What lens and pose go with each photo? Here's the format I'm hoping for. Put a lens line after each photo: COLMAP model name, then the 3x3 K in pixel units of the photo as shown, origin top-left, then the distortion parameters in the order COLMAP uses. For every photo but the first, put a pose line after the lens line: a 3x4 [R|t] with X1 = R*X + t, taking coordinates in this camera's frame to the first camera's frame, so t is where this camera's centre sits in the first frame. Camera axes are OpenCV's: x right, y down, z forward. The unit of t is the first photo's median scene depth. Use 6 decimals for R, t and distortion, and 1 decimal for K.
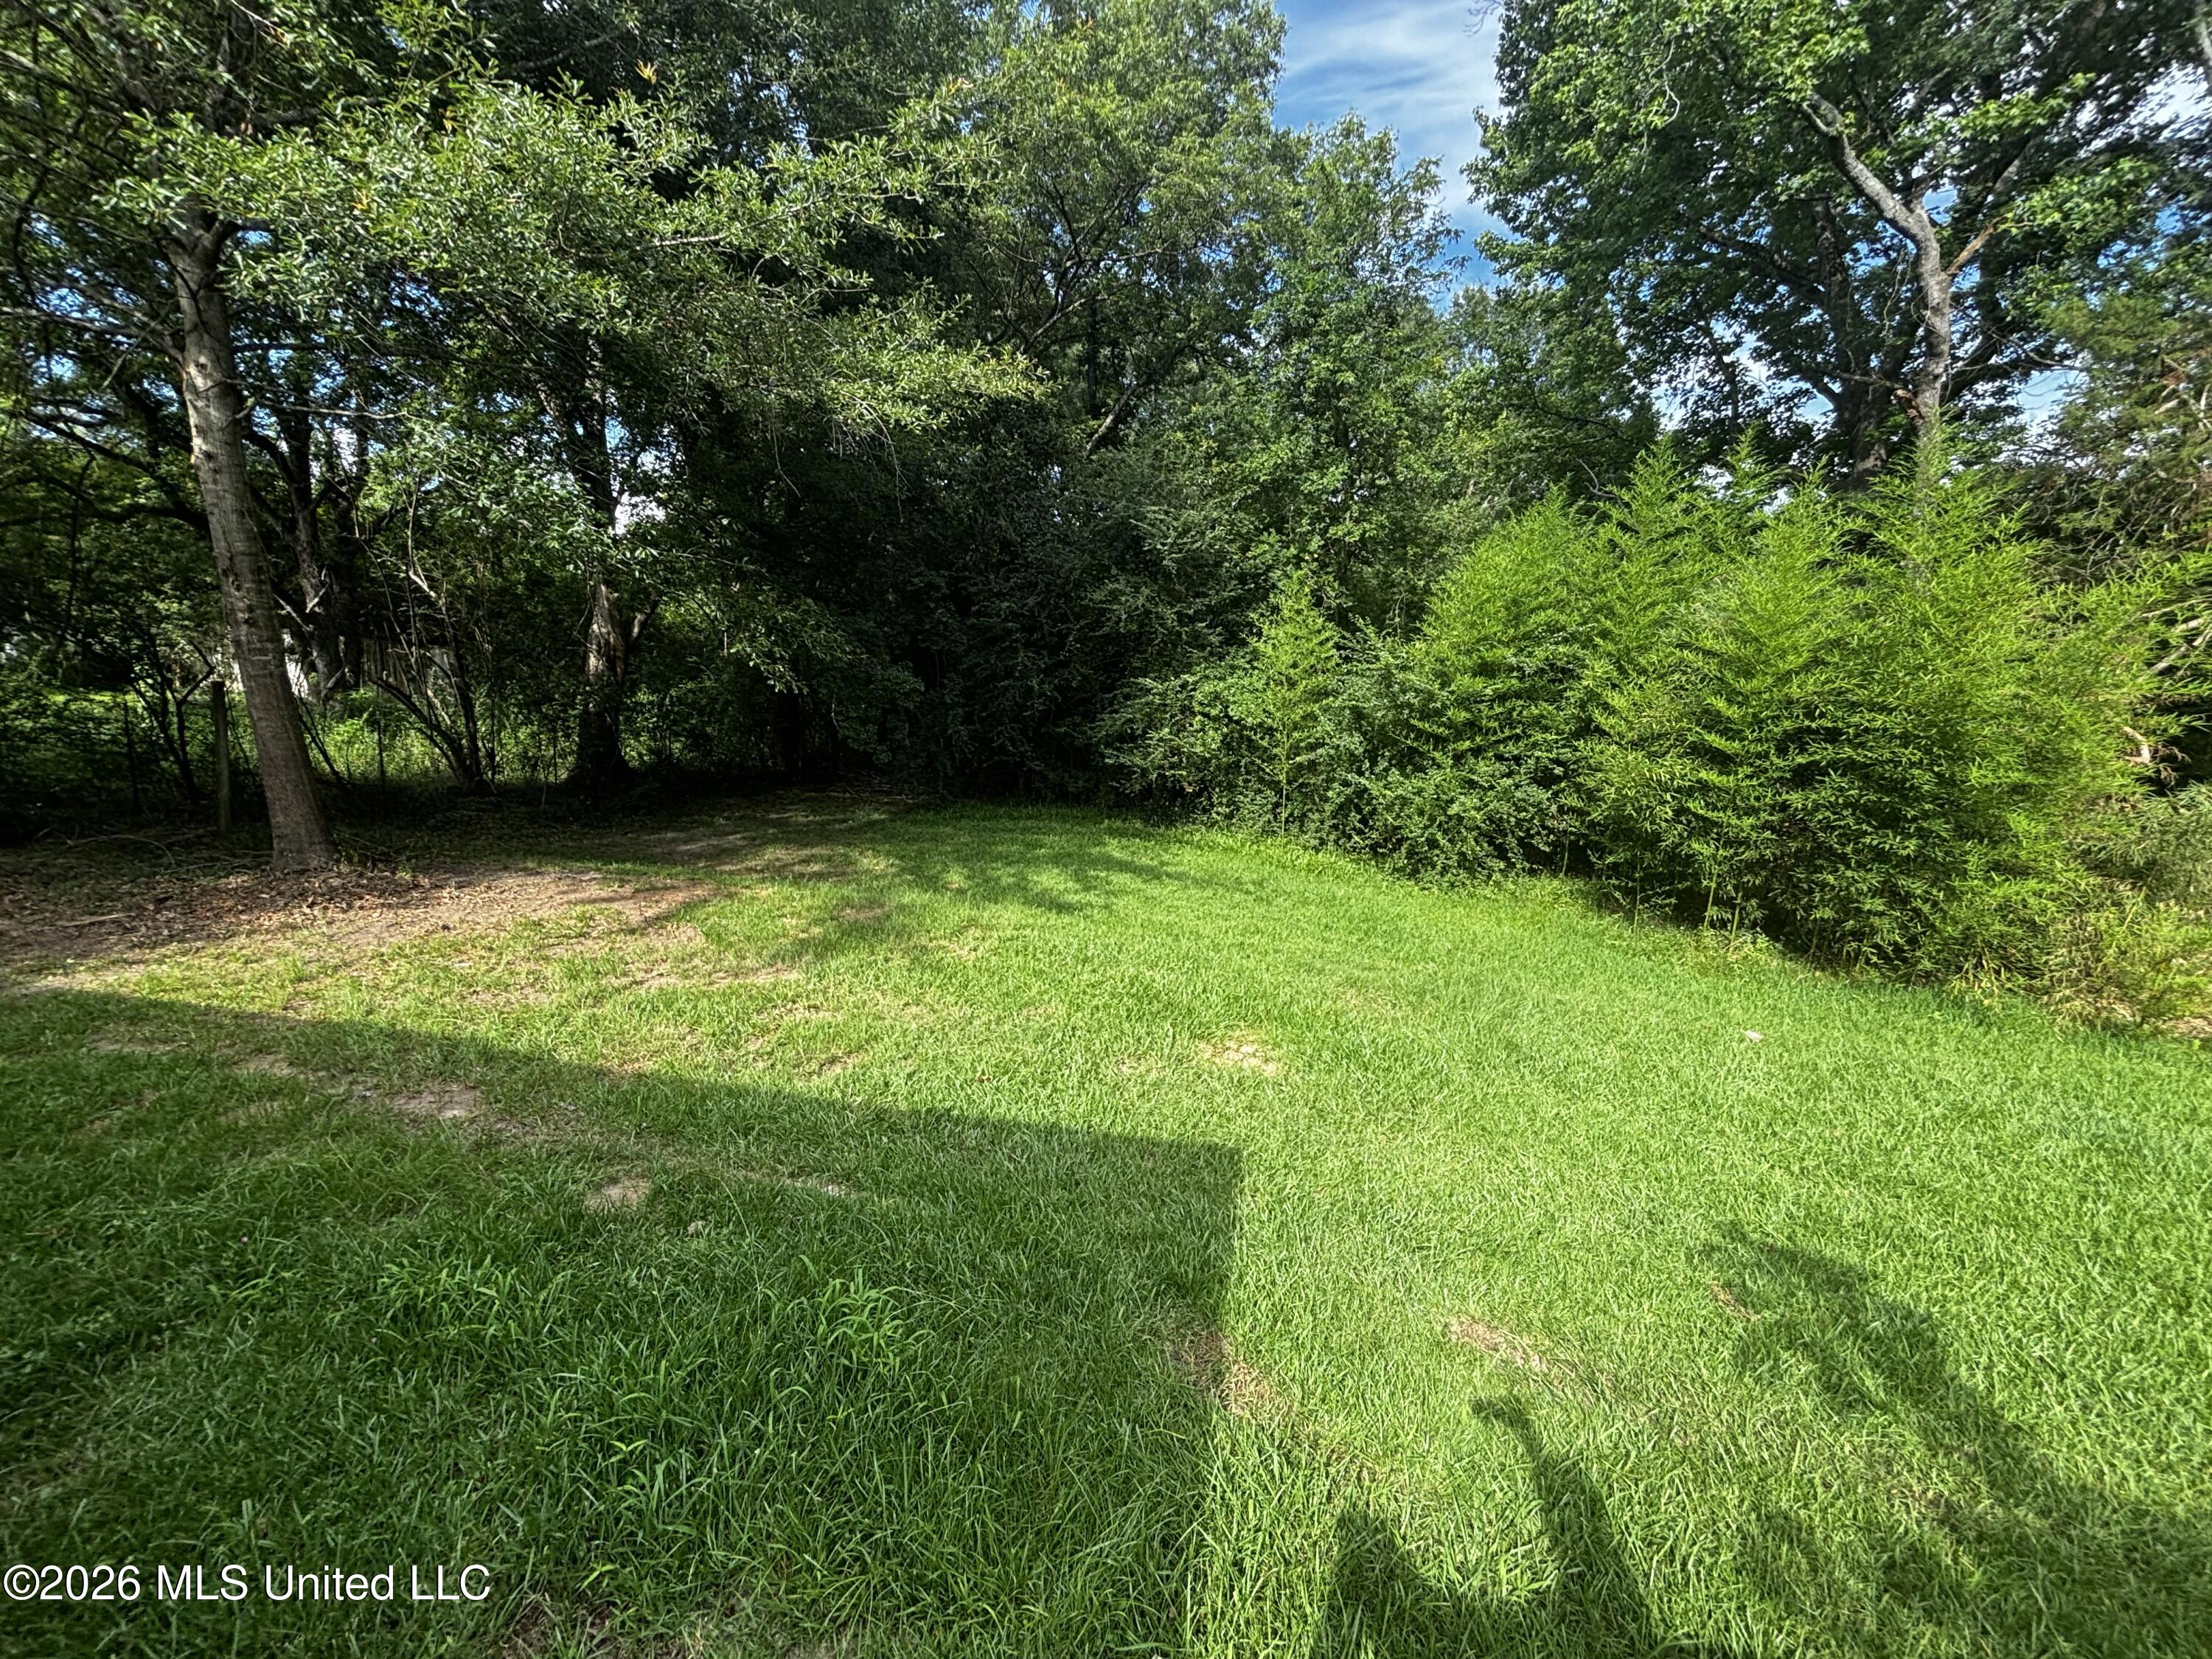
lens RADIAL K [[875.9, 0, 1100.2], [0, 875.9, 824.4], [0, 0, 1]] dist [-0.007281, 0.002592]
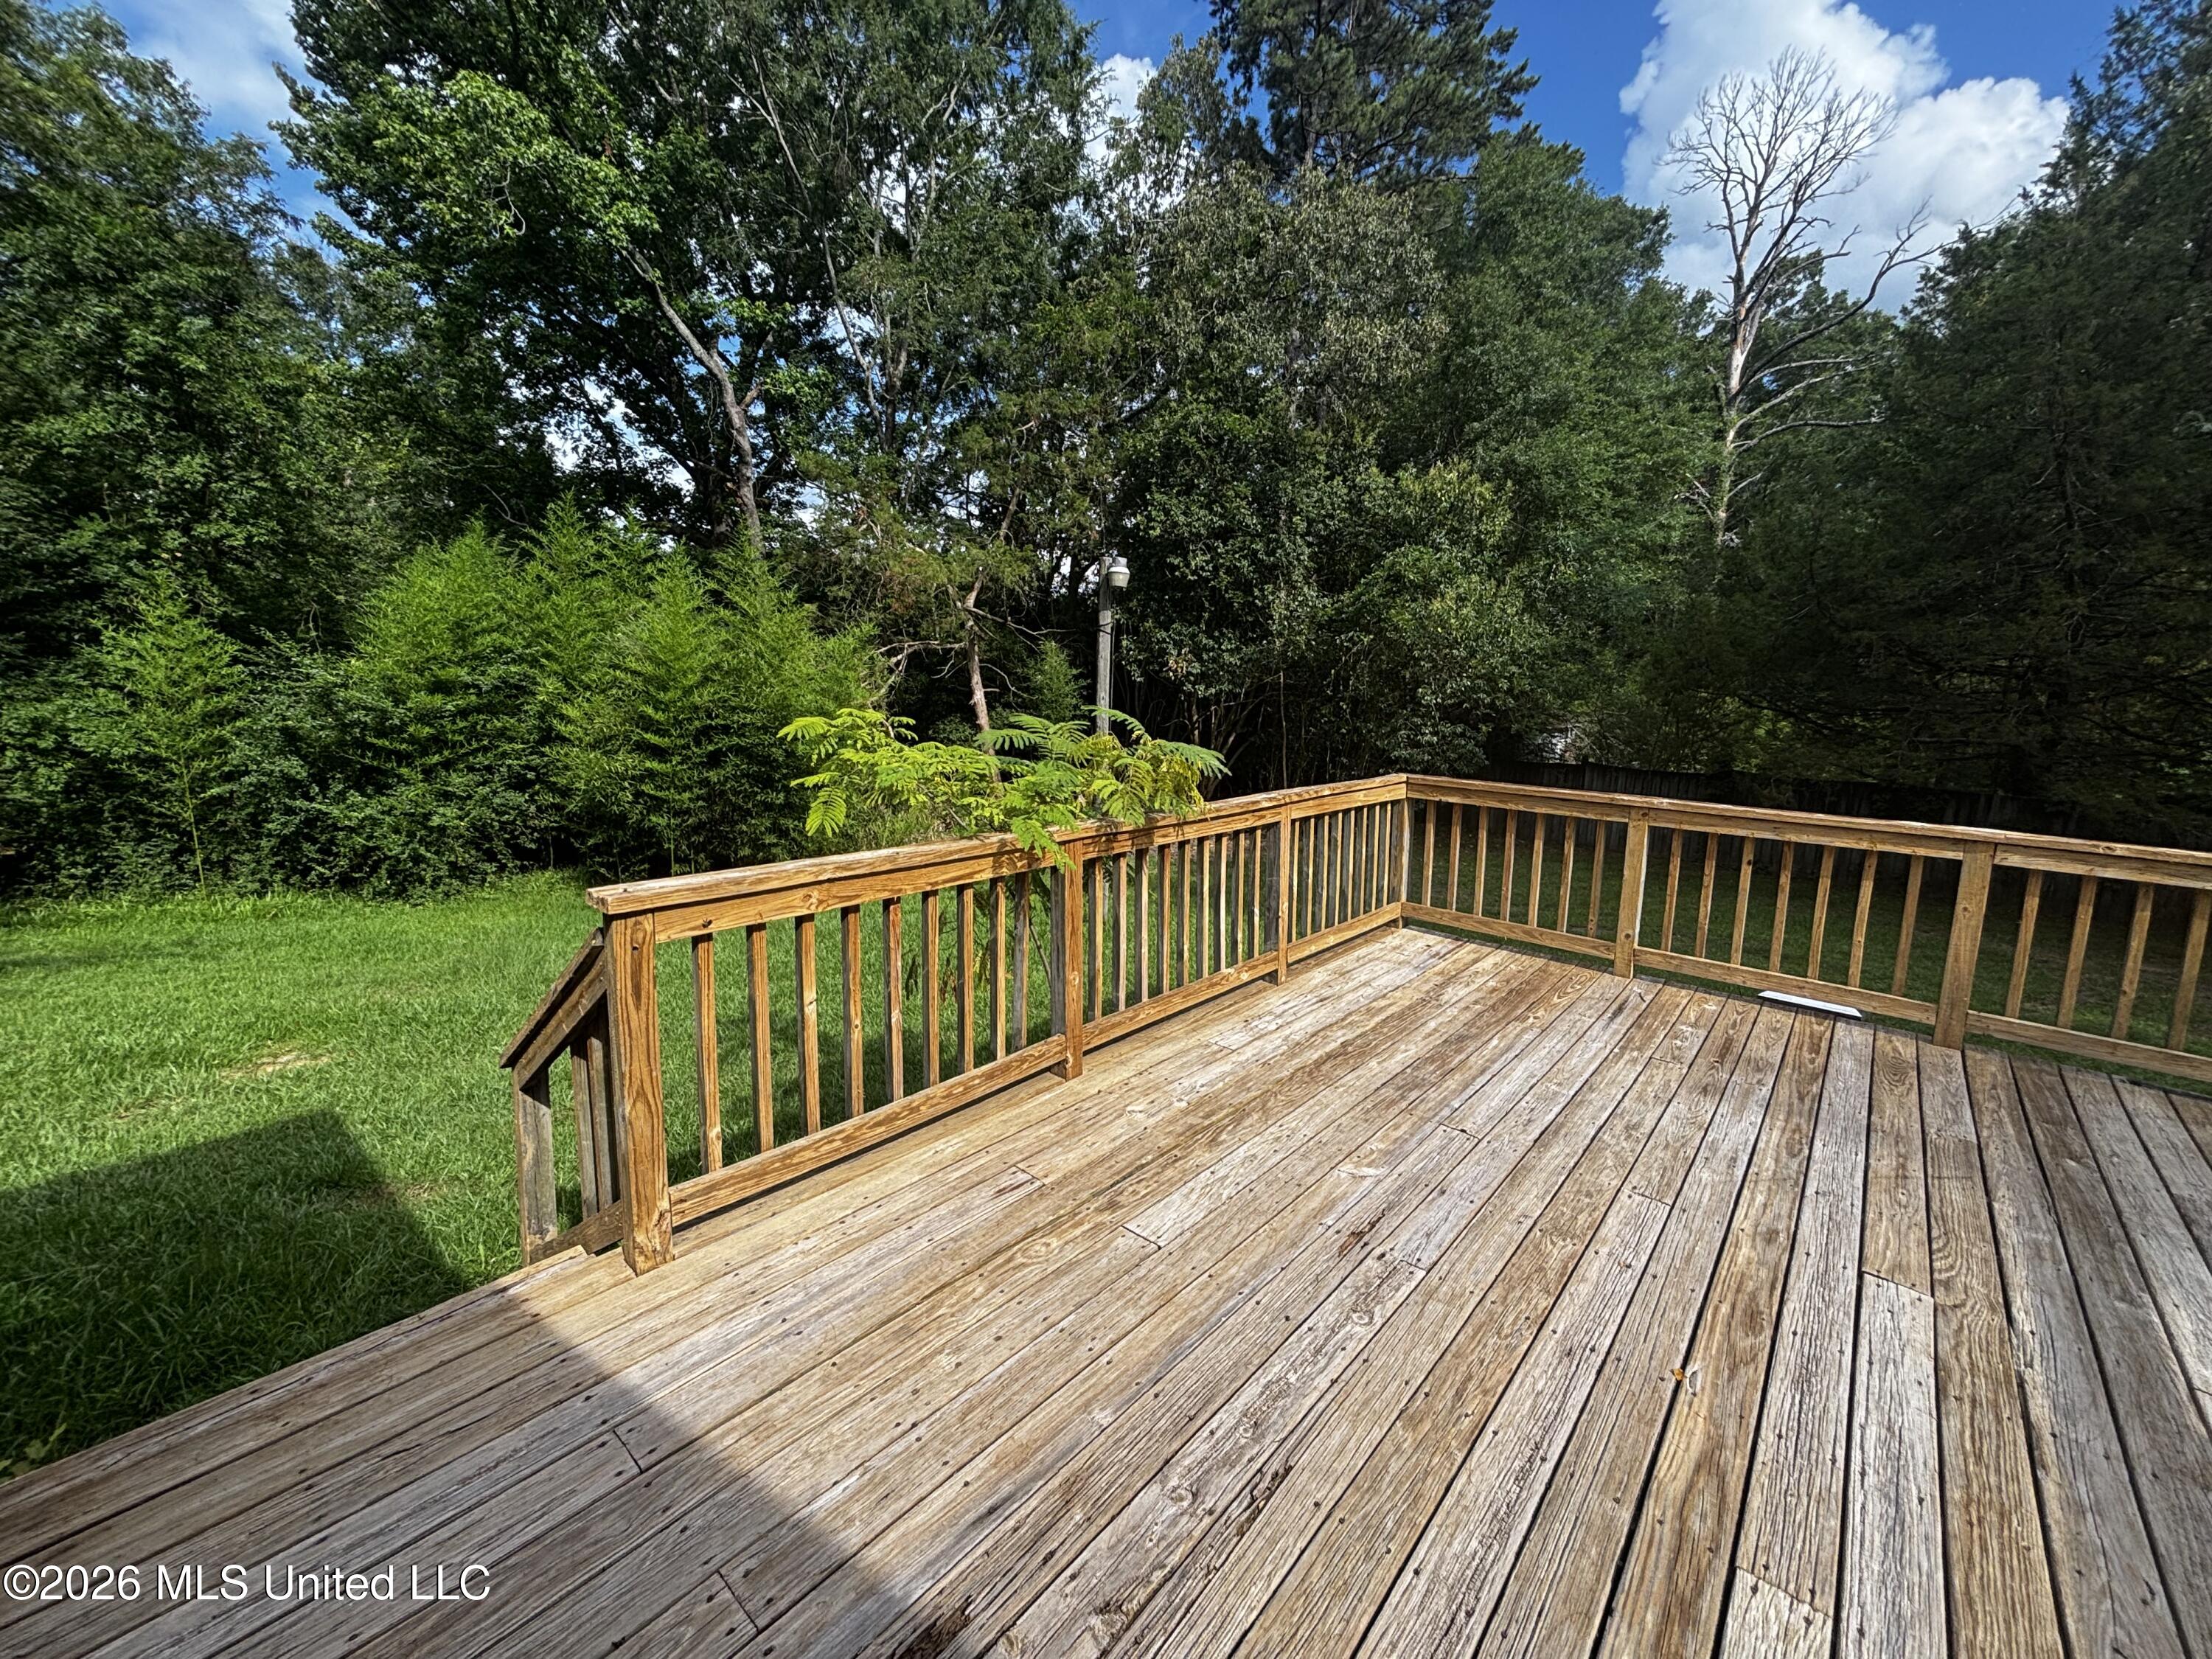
lens RADIAL K [[875.9, 0, 1110.9], [0, 875.9, 821.9], [0, 0, 1]] dist [-0.007281, 0.002592]
pose [[0.465800, -0.143434, 0.873188, -0.120080], [0.157211, 0.984492, 0.077853, 0.027710], [-0.870813, 0.101010, 0.481126, -0.187949]]
